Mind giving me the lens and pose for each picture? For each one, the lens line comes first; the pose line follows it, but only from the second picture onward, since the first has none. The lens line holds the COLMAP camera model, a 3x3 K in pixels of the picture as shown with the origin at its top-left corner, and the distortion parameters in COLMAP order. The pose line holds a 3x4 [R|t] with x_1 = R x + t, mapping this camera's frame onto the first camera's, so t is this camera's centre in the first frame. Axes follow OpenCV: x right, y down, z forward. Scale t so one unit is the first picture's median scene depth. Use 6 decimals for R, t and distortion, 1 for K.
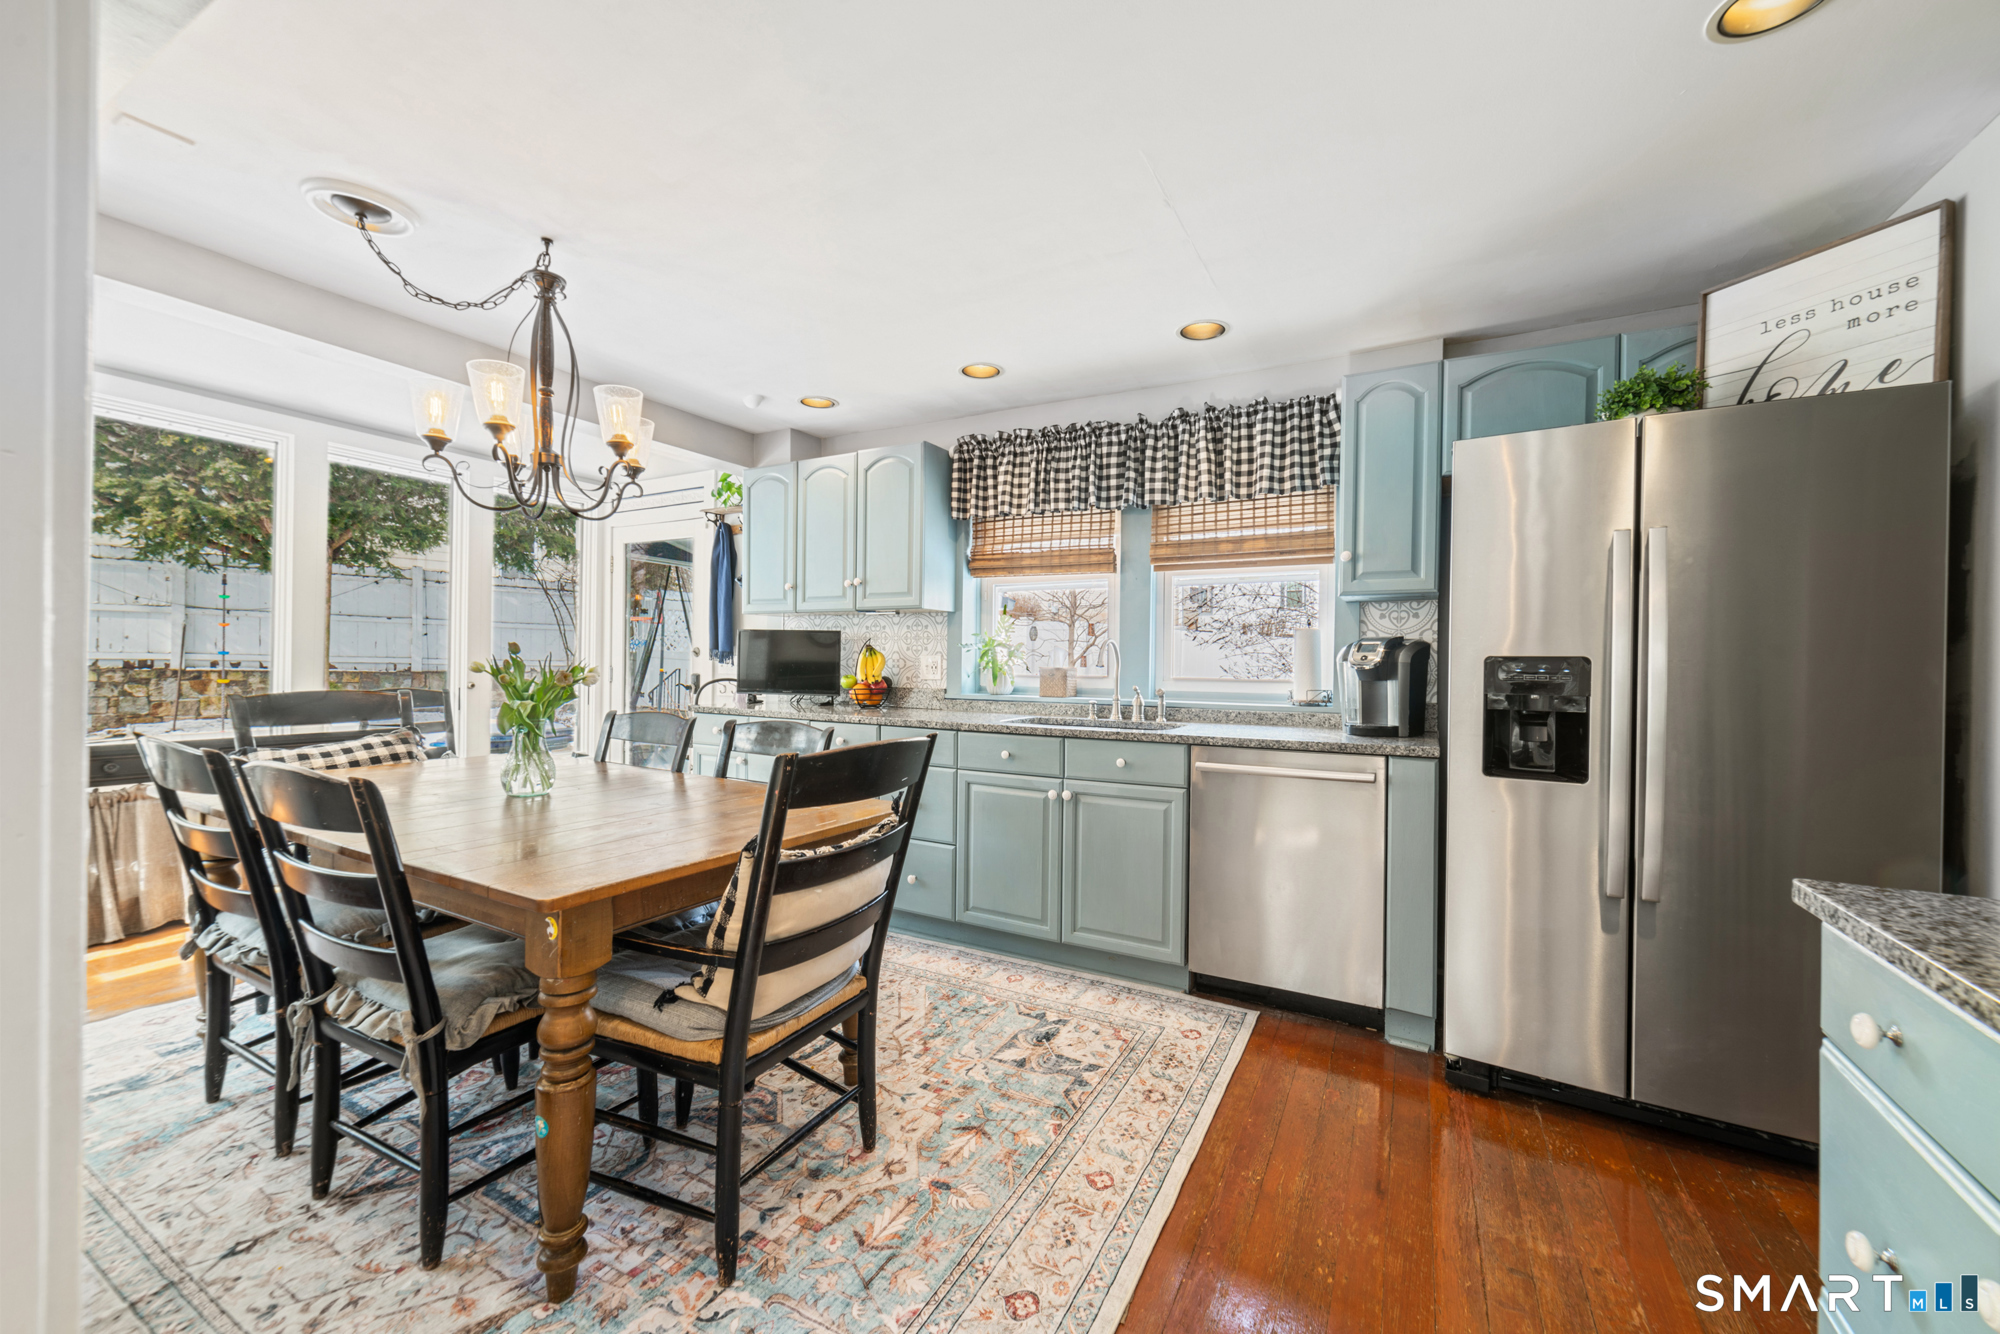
lens RADIAL K [[767.8, 0, 1004.2], [0, 767.8, 664.4], [0, 0, 1]] dist [-0.000497, 0.000038]
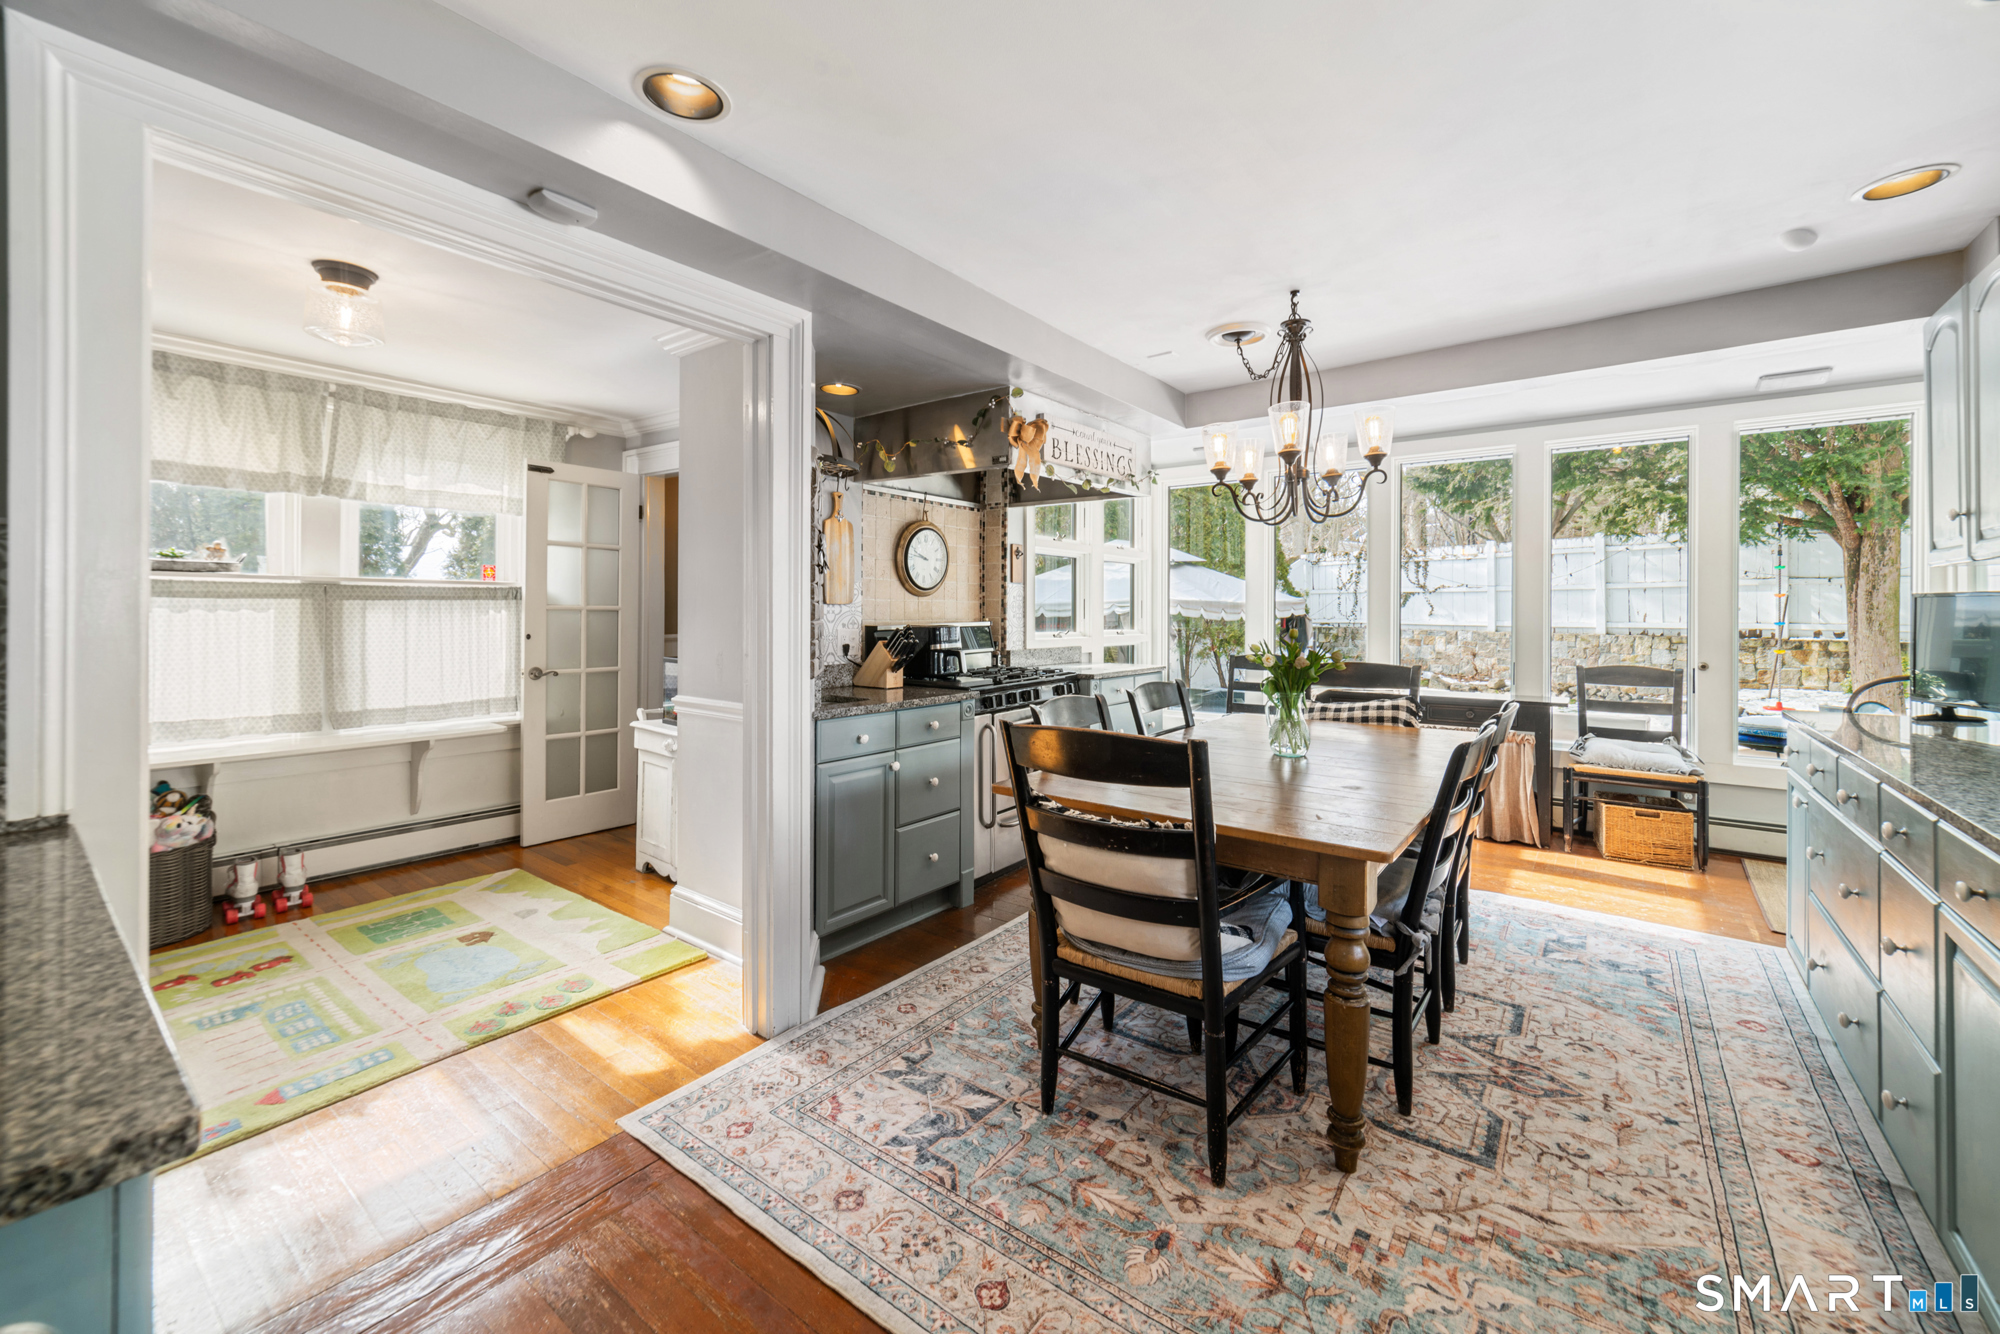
lens RADIAL K [[794.5, 0, 1014.2], [0, 794.5, 612.4], [0, 0, 1]] dist [-0.000028, 0.000192]
pose [[-0.144887, -0.017096, -0.989301, 0.406308], [-0.005875, 0.999848, -0.016418, -0.018571], [0.989431, 0.003433, -0.144965, 0.445907]]
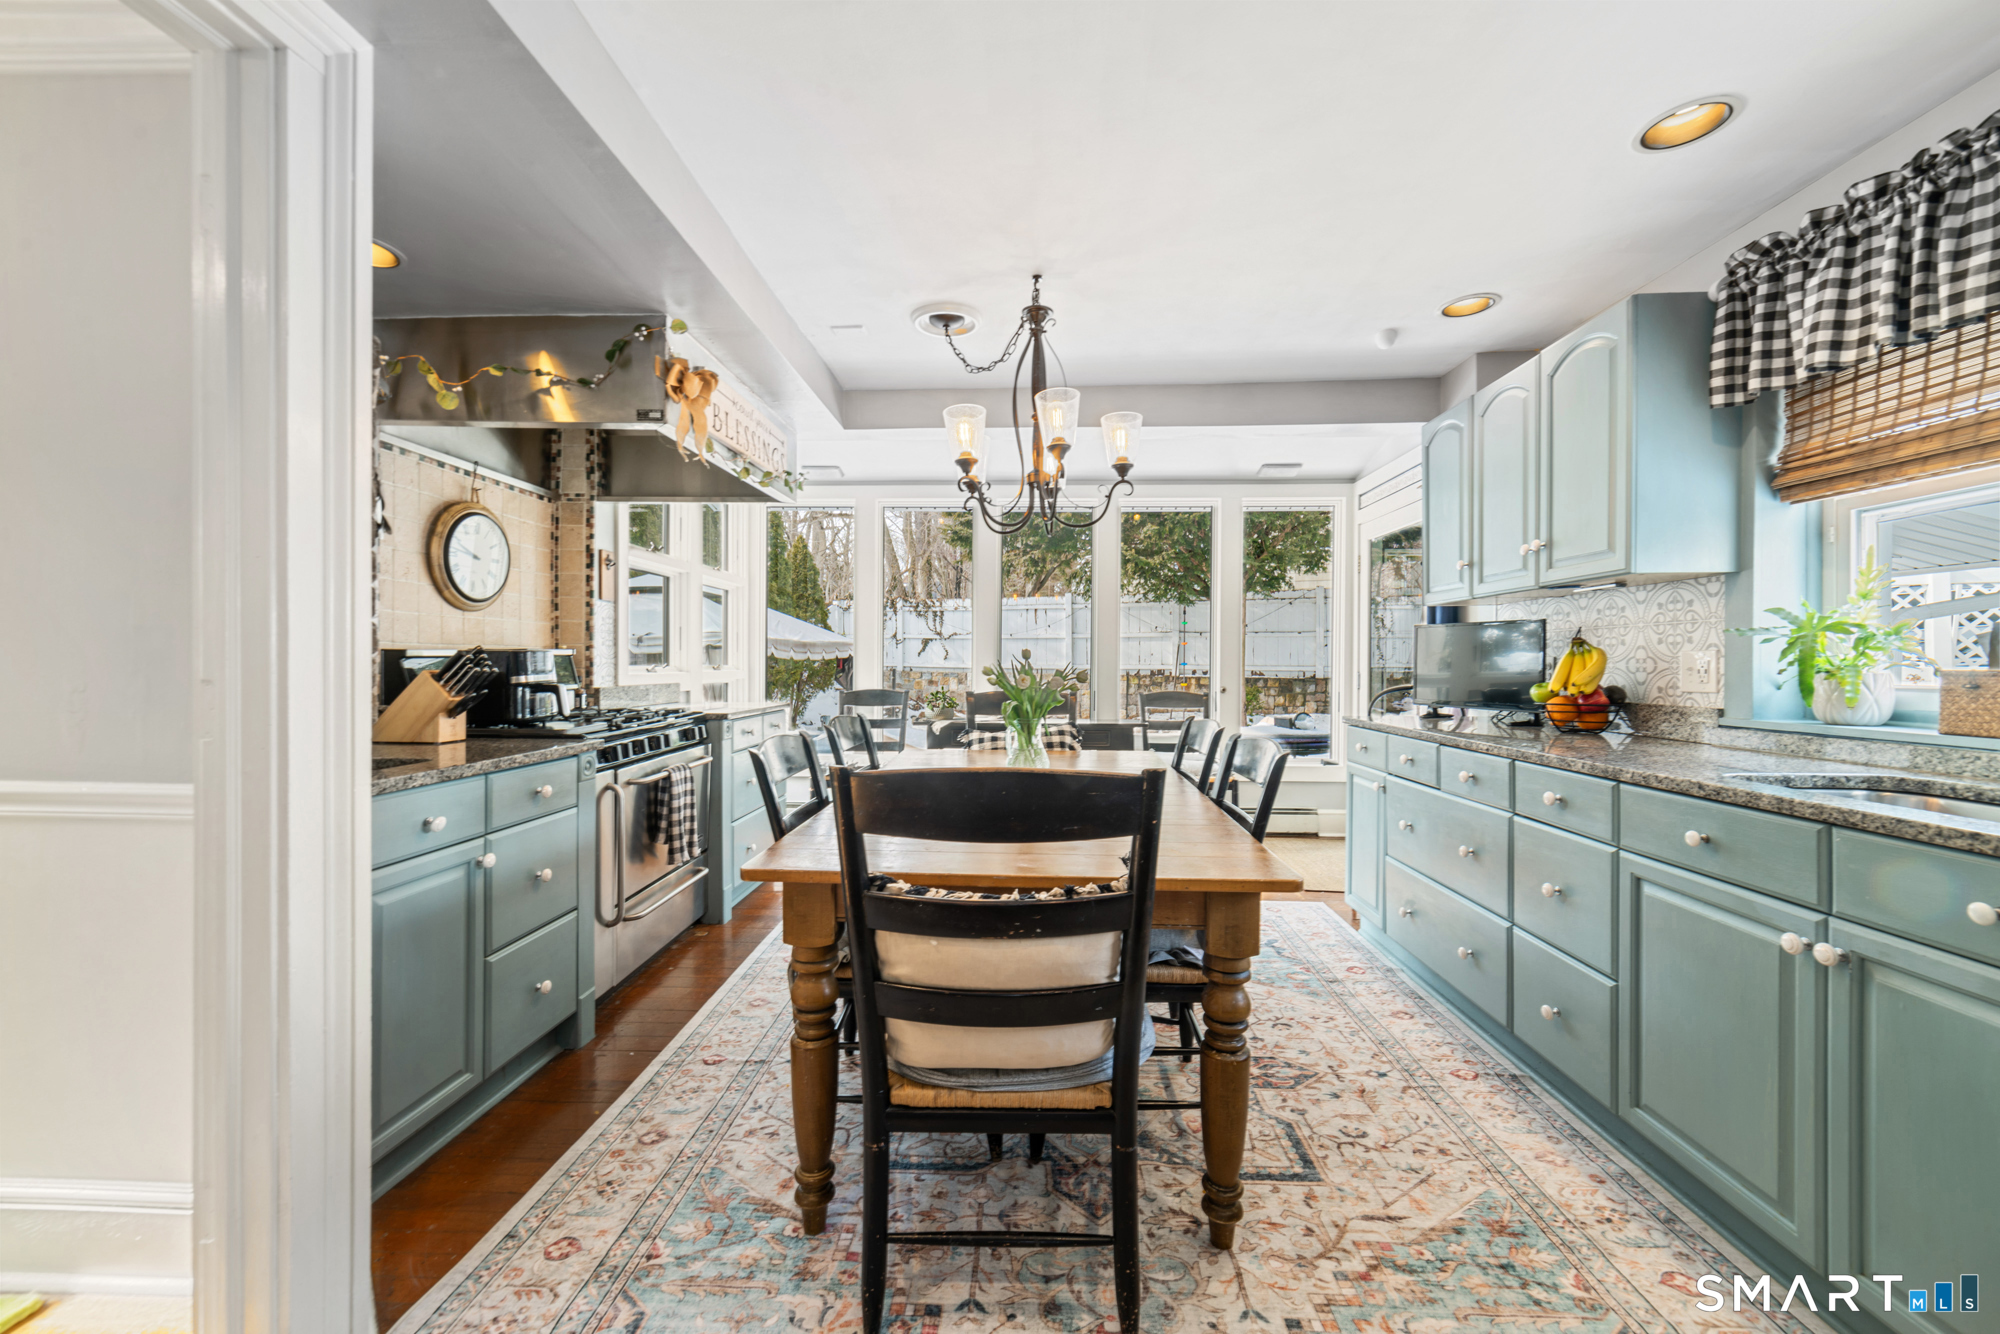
lens RADIAL K [[767.8, 0, 1004.2], [0, 767.8, 664.4], [0, 0, 1]] dist [-0.000497, 0.000038]
pose [[0.438561, -0.011078, -0.898633, 0.212680], [0.001704, 0.999932, -0.011495, 0.004596], [0.898700, 0.003510, 0.438550, 0.287711]]
